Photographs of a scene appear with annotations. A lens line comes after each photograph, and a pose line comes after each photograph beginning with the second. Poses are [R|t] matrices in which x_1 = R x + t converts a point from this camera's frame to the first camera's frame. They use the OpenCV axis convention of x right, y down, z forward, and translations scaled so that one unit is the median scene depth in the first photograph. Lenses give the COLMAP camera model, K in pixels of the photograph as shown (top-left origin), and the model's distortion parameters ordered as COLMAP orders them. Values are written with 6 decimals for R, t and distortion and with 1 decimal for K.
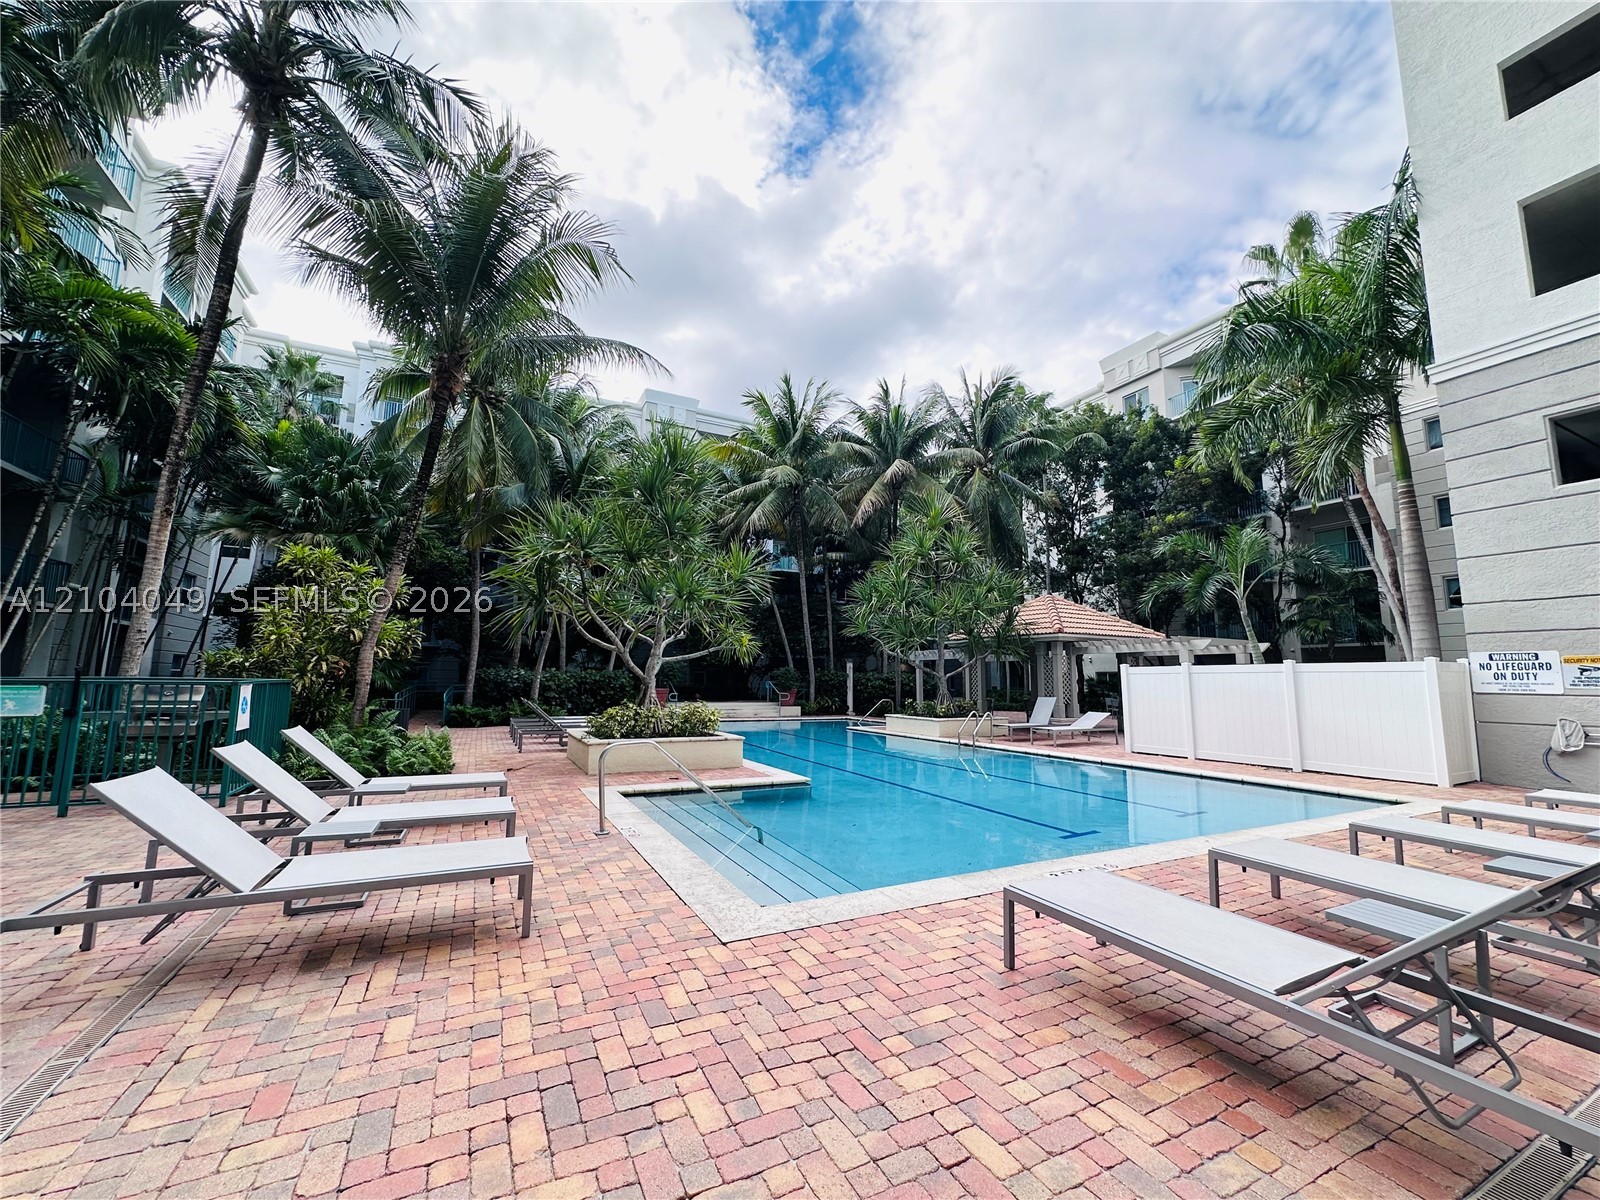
lens RADIAL K [[635.2, 0, 800.0], [0, 635.2, 600.0], [0, 0, 1]] dist [-0.008491, 0.000201]
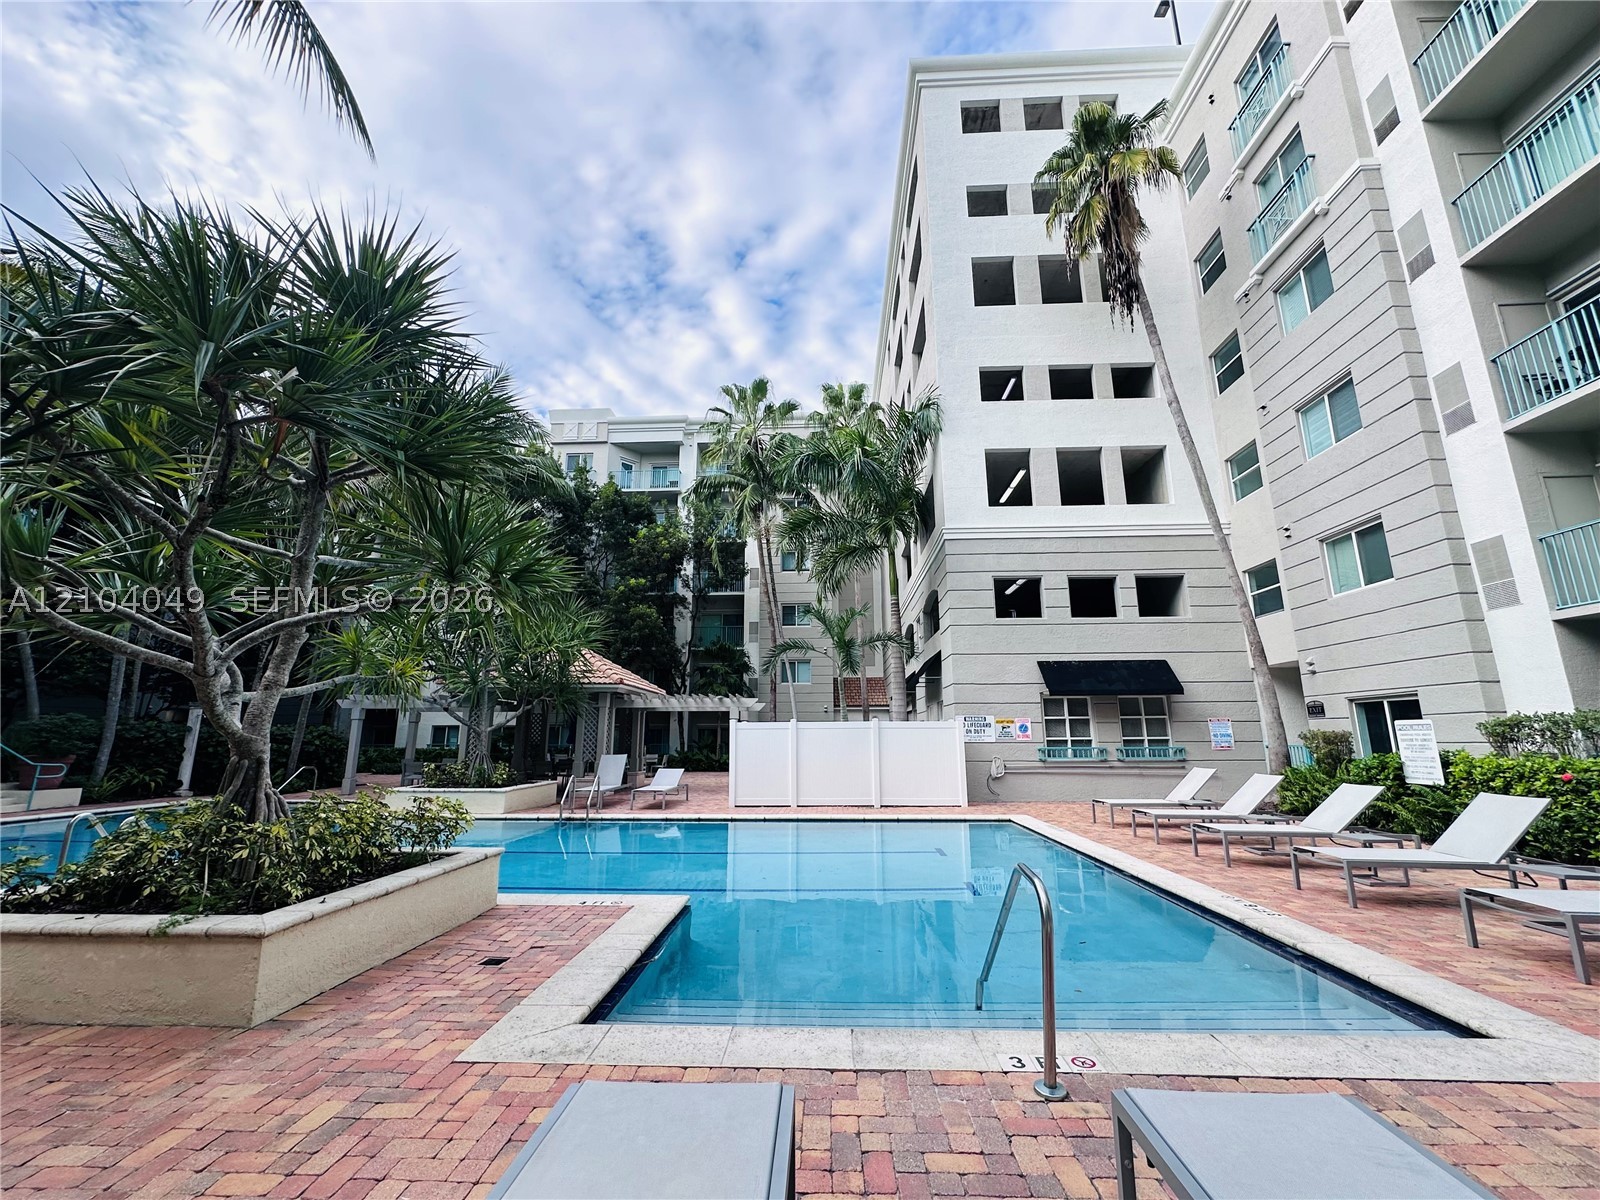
lens RADIAL K [[635.2, 0, 800.0], [0, 635.2, 600.0], [0, 0, 1]] dist [-0.008491, 0.000201]
pose [[0.489945, 0.172045, 0.854608, -0.401491], [-0.102073, 0.984910, -0.139759, 0.048766], [-0.865757, -0.018758, 0.500113, 0.447669]]
